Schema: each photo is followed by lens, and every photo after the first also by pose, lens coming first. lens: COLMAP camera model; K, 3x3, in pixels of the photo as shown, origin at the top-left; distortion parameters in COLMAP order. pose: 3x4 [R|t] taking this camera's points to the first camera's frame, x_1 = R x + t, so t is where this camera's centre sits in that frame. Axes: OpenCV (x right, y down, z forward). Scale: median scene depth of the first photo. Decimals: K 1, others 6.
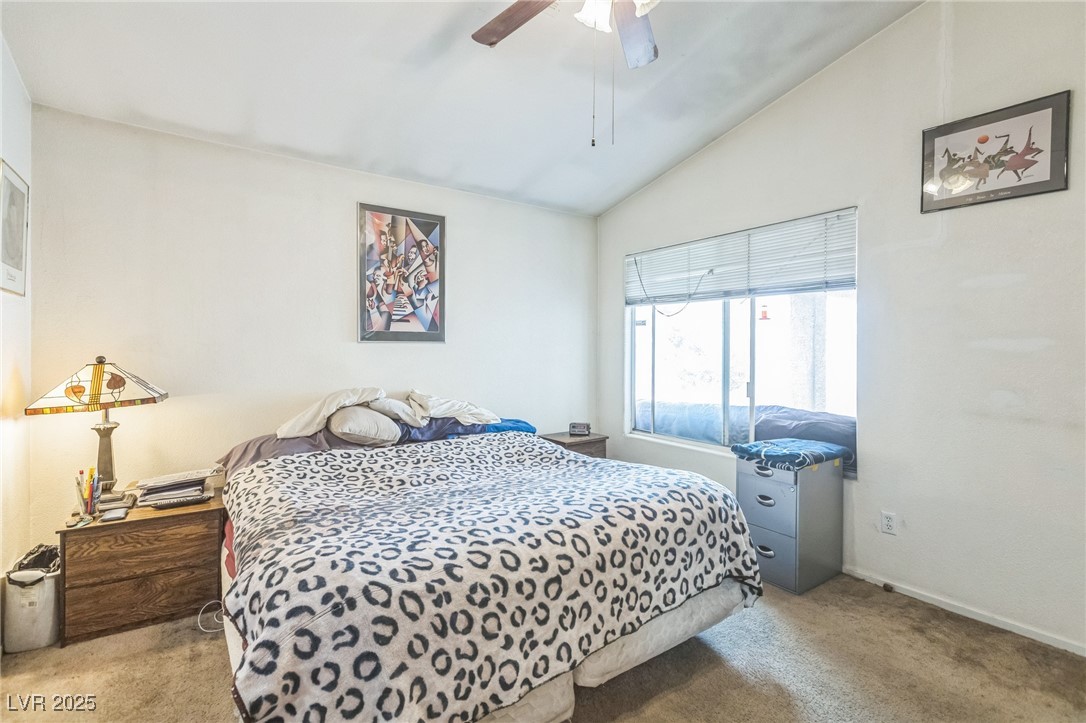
lens RADIAL K [[486.2, 0, 545.8], [0, 486.2, 346.6], [0, 0, 1]] dist [0.000601, -0.000290]
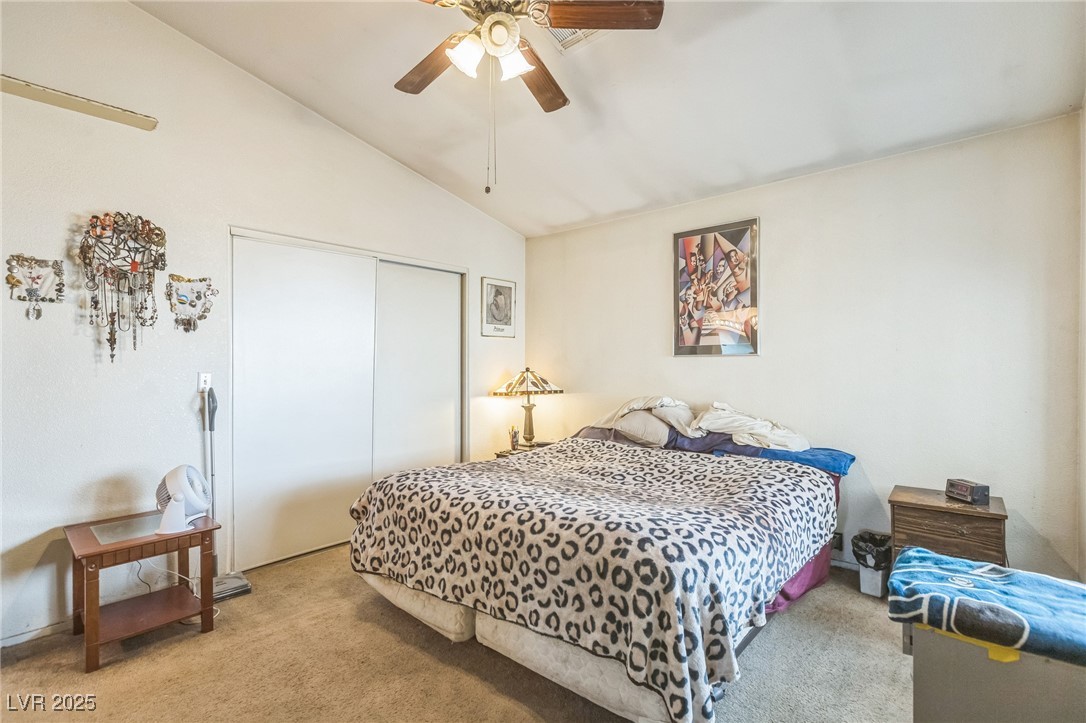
lens RADIAL K [[489.3, 0, 542.3], [0, 489.3, 357.1], [0, 0, 1]] dist [-0.001040, -0.000178]
pose [[0.265859, -0.015173, -0.963893, 1.148048], [0.012178, 0.999849, -0.012380, 0.005493], [0.963935, -0.008447, 0.266003, 0.719278]]
